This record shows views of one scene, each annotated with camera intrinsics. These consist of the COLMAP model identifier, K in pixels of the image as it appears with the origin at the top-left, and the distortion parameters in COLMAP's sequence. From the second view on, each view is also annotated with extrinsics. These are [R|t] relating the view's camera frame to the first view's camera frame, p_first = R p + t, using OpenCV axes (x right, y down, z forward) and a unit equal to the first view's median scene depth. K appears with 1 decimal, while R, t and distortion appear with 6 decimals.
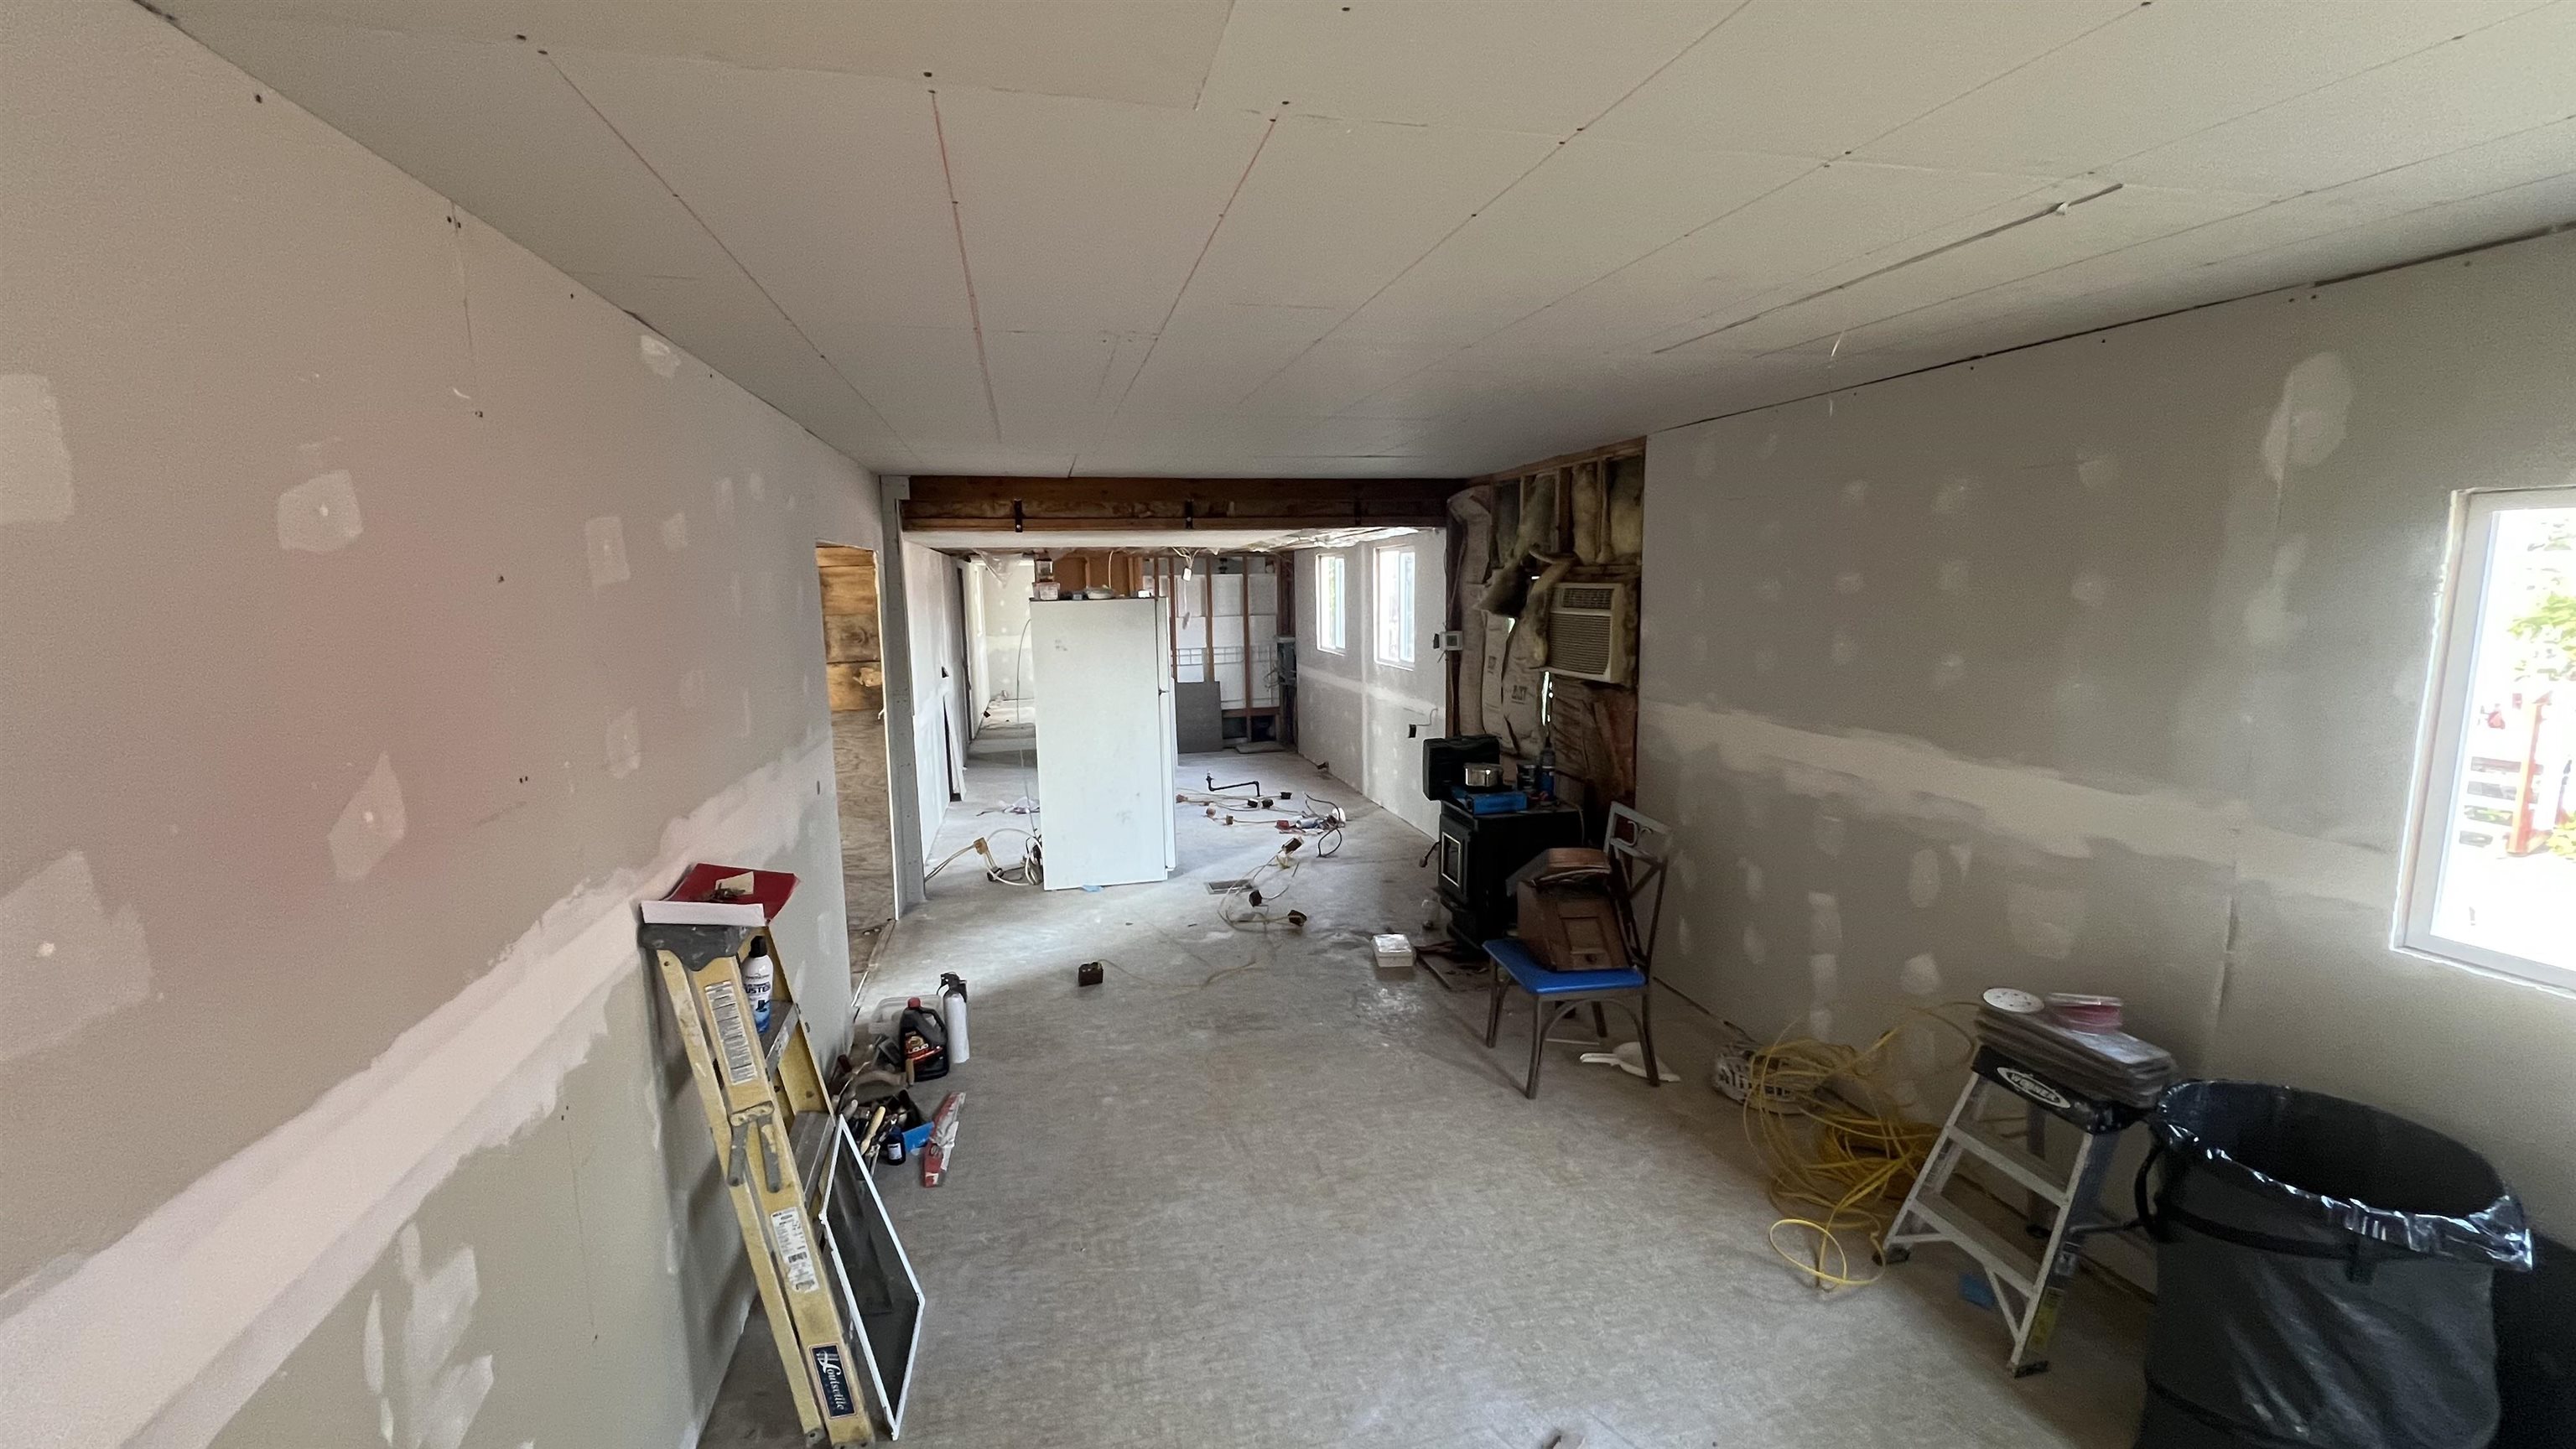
lens RADIAL K [[1023.5, 0, 1290.5], [0, 1023.5, 724.3], [0, 0, 1]] dist [-0.001032, 0.000007]
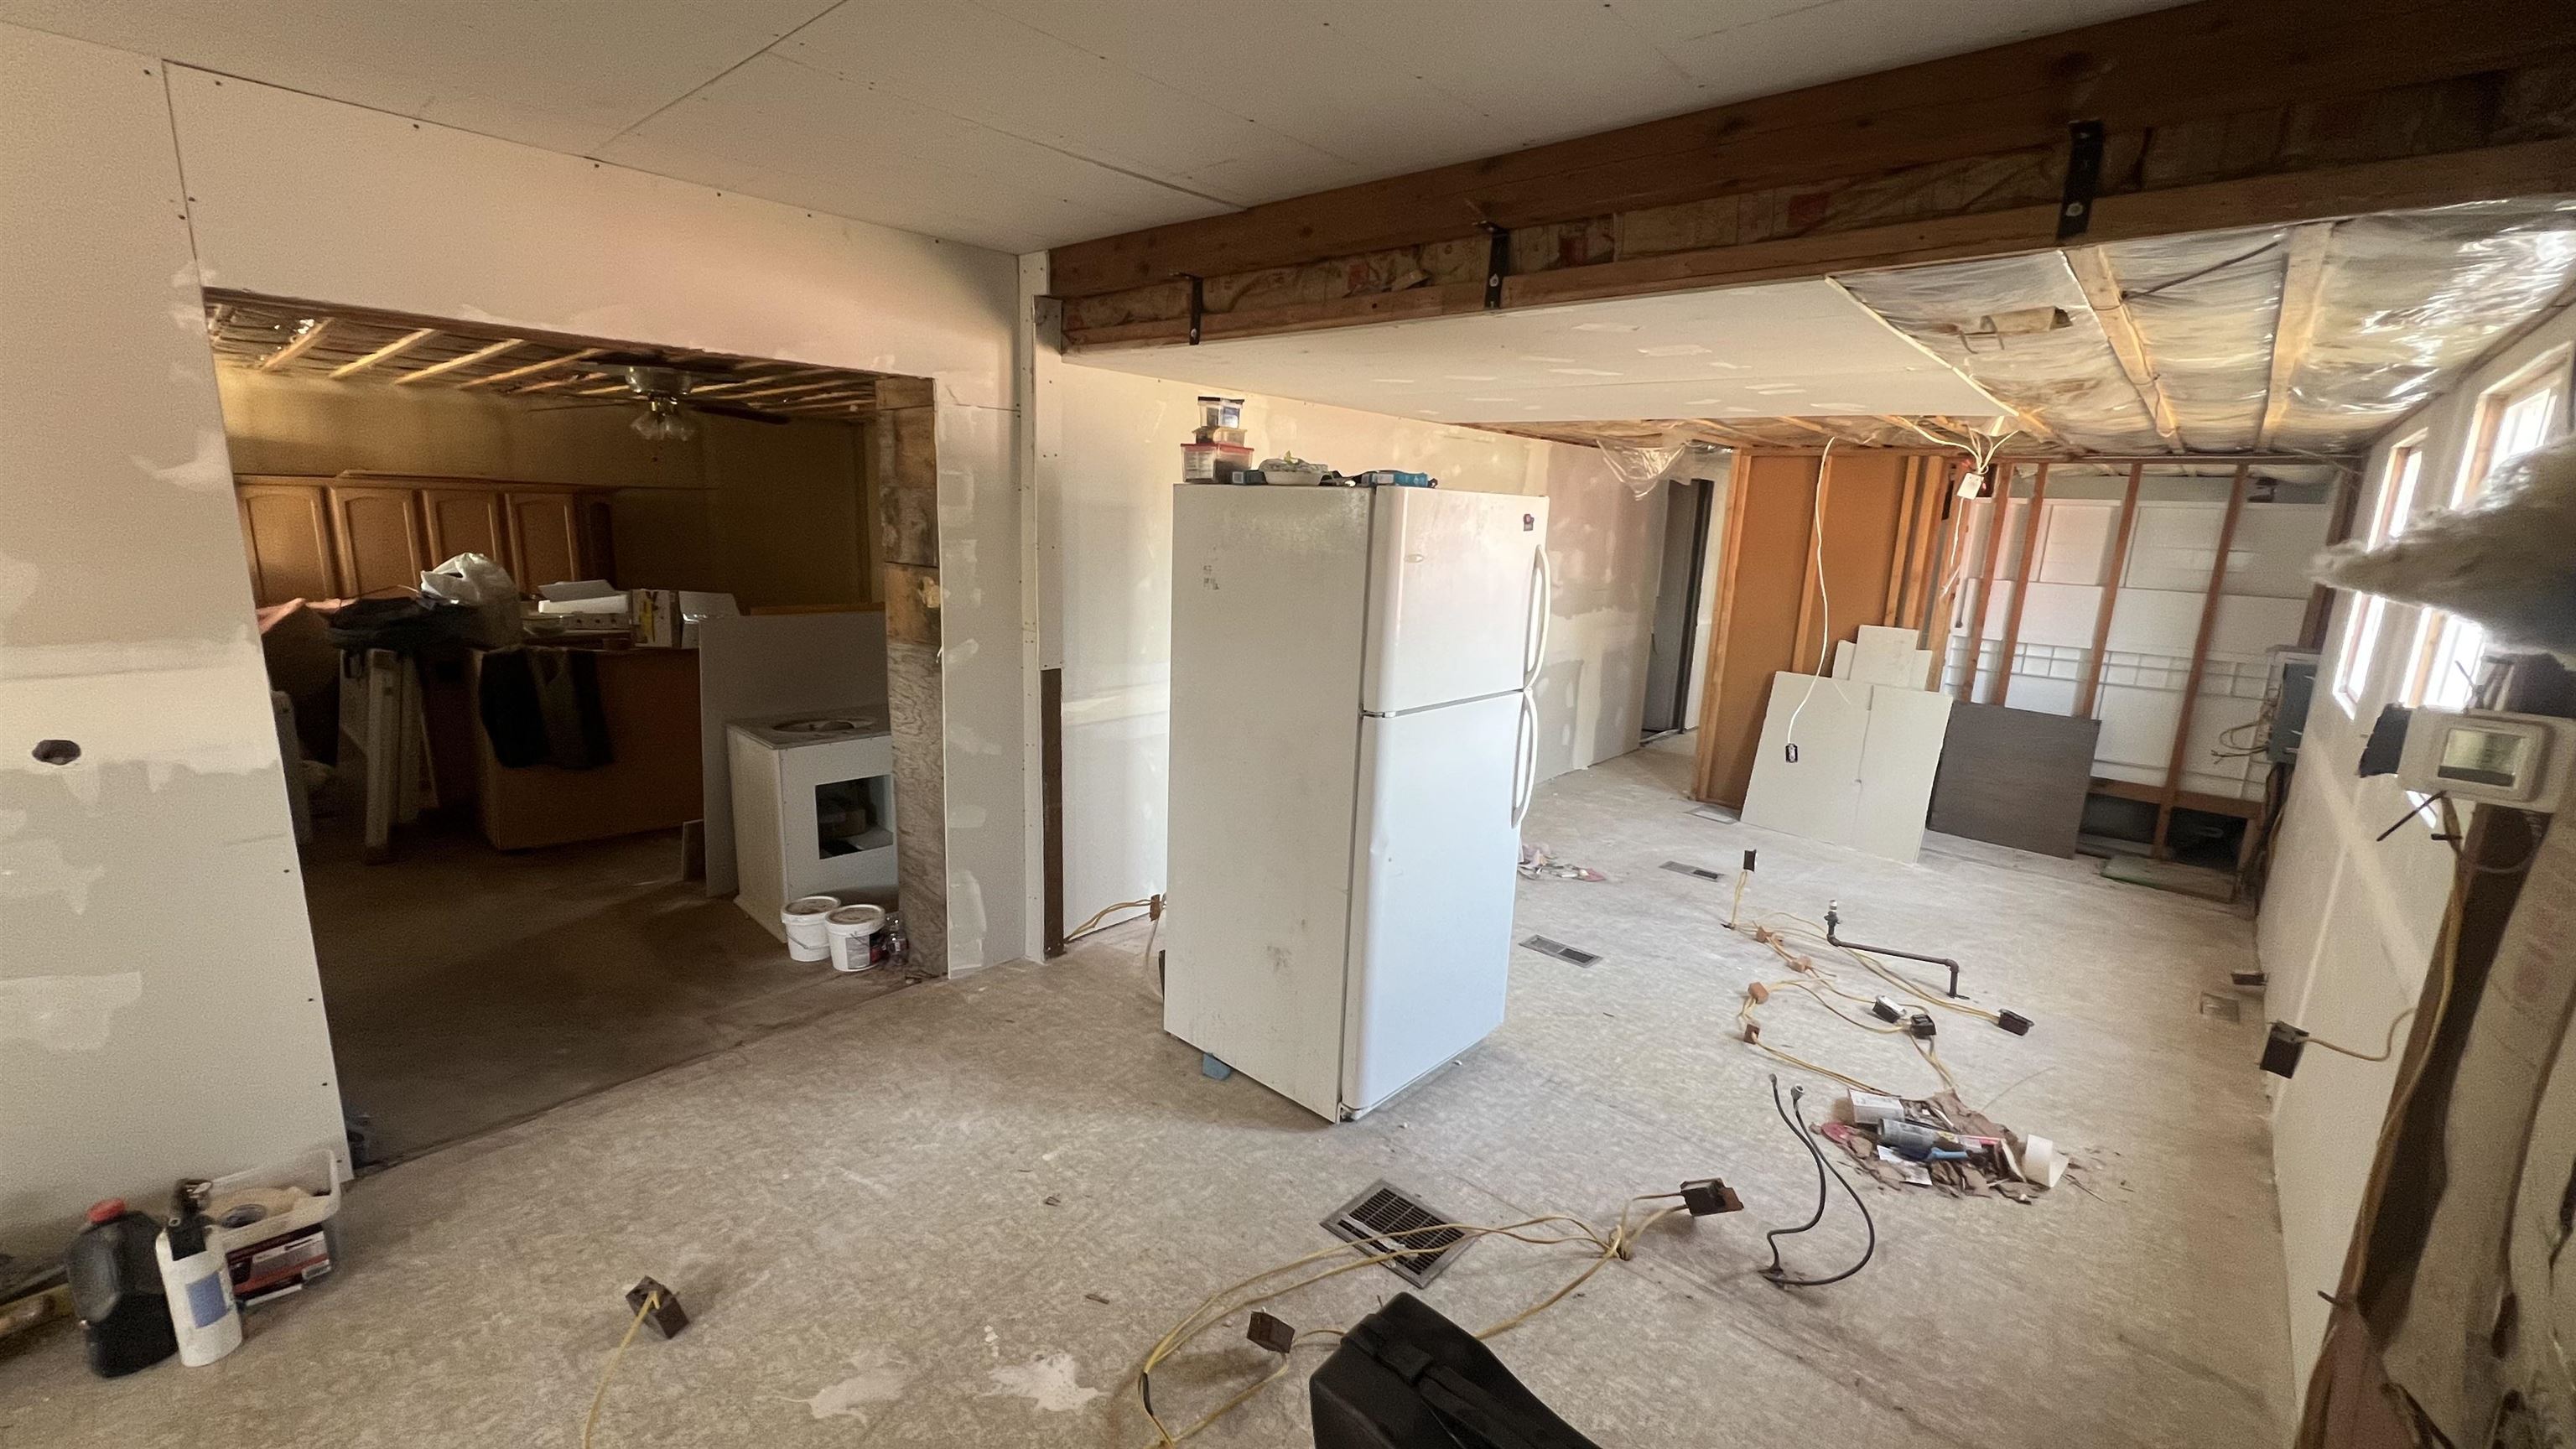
lens RADIAL K [[1023.5, 0, 1286.2], [0, 1023.5, 728.0], [0, 0, 1]] dist [-0.001032, 0.000007]
pose [[0.556162, 0.221778, -0.800936, 0.138142], [-0.169002, 0.973780, 0.152285, -0.060990], [0.813709, 0.050665, 0.579060, 0.518874]]
